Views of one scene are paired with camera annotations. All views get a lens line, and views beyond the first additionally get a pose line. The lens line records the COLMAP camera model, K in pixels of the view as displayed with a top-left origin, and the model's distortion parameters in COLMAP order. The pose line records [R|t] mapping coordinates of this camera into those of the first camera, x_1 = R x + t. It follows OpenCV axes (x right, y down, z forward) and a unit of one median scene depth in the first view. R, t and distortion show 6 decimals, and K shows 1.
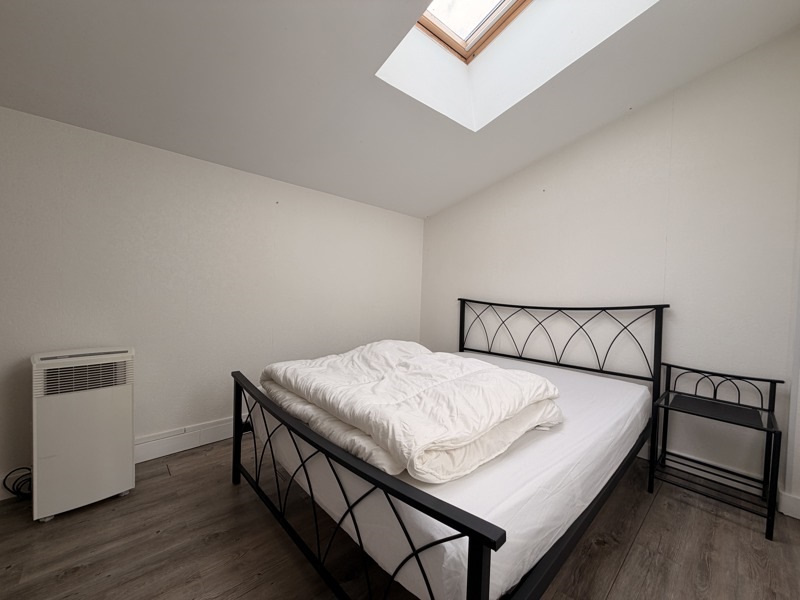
lens RADIAL K [[321.9, 0, 400.0], [0, 321.9, 300.0], [0, 0, 1]] dist [-0.000366, -0.000063]
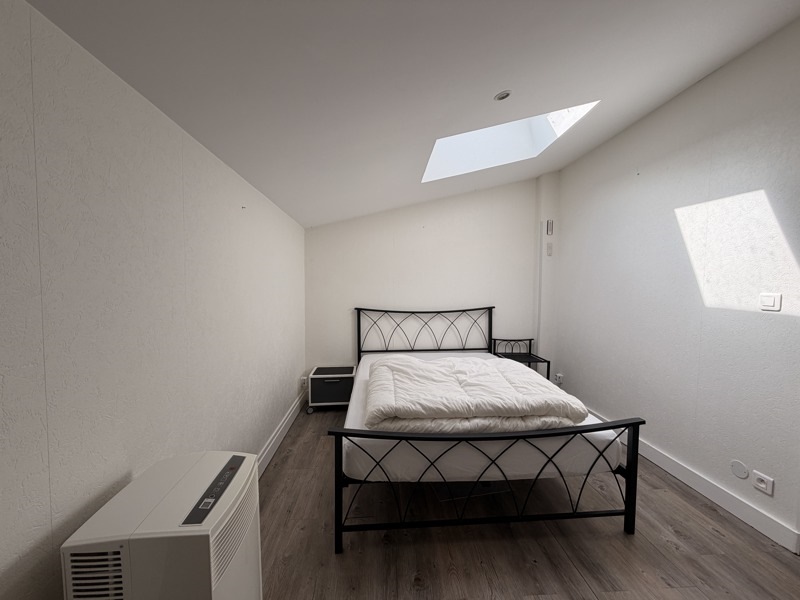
lens RADIAL K [[320.0, 0, 400.0], [0, 320.0, 300.0], [0, 0, 1]] dist [0.001145, 0.000092]
pose [[0.619506, -0.063804, 0.782394, -0.873022], [0.029903, 0.997886, 0.057701, -0.137291], [-0.784422, -0.012350, 0.620104, 0.278180]]
